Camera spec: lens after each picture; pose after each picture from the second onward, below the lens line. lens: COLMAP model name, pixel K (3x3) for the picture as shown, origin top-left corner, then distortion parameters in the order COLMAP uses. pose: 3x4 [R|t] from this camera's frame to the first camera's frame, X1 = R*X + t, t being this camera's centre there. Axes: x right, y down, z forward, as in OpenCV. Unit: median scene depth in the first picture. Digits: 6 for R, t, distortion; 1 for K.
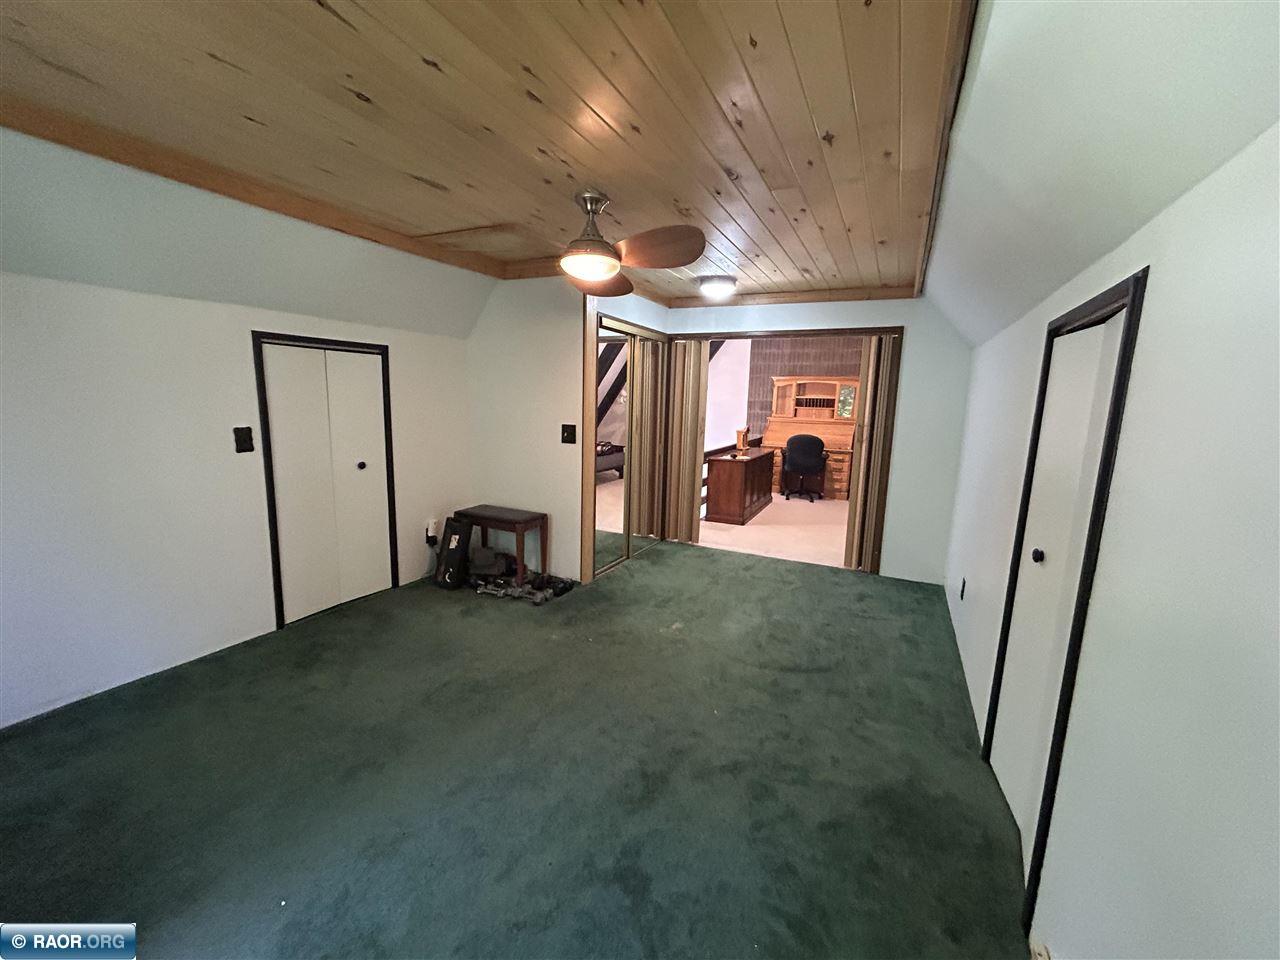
lens RADIAL K [[513.6, 0, 640.0], [0, 513.6, 480.0], [0, 0, 1]] dist [-0.000326, -0.000066]
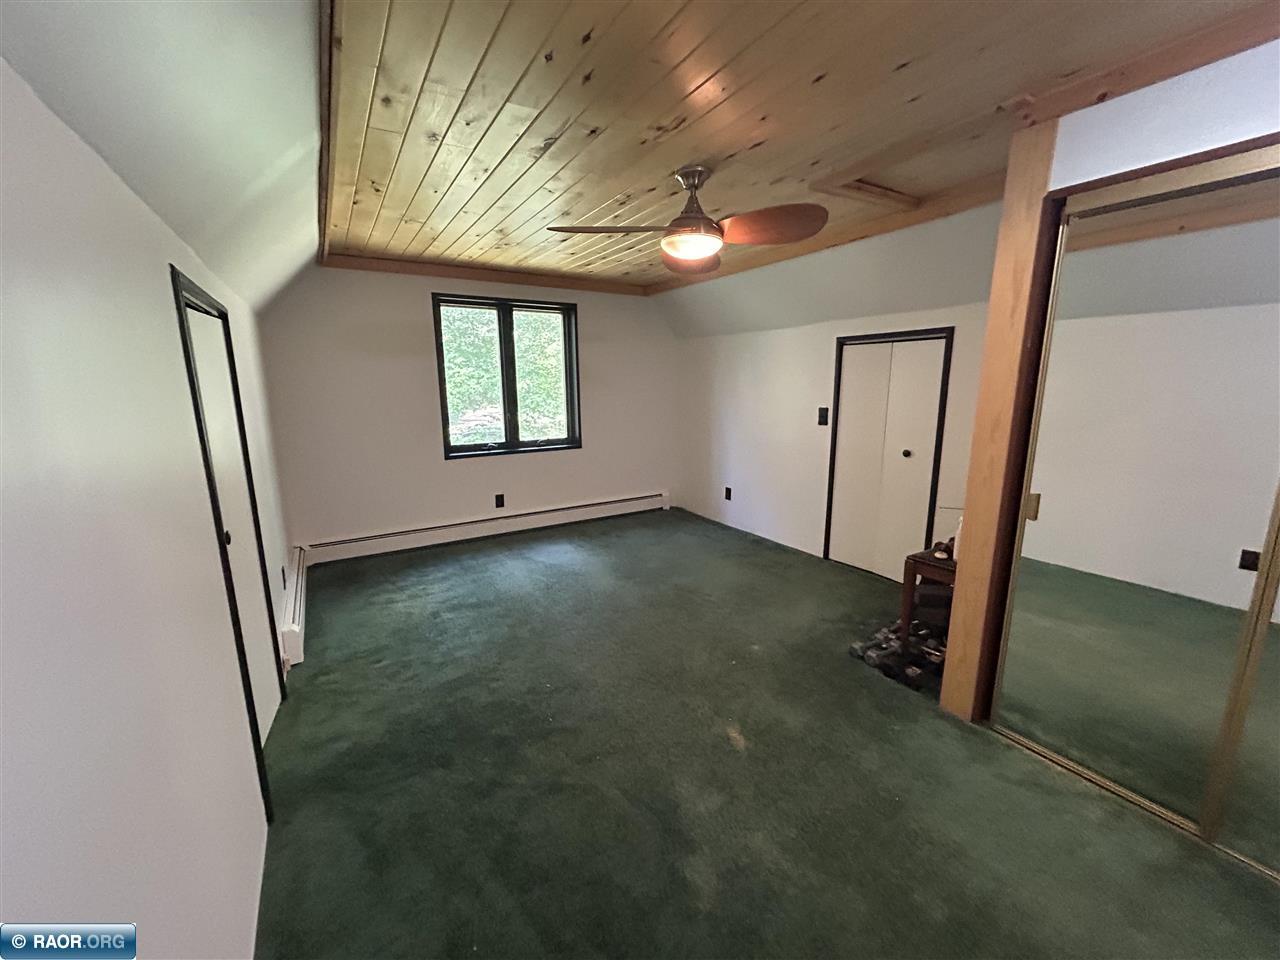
lens RADIAL K [[513.6, 0, 640.0], [0, 513.6, 480.0], [0, 0, 1]] dist [-0.000326, -0.000066]
pose [[-0.512081, 0.138762, -0.847655, 0.690059], [-0.140647, 0.959998, 0.242119, -0.173586], [0.847344, 0.243205, -0.472080, 1.220618]]
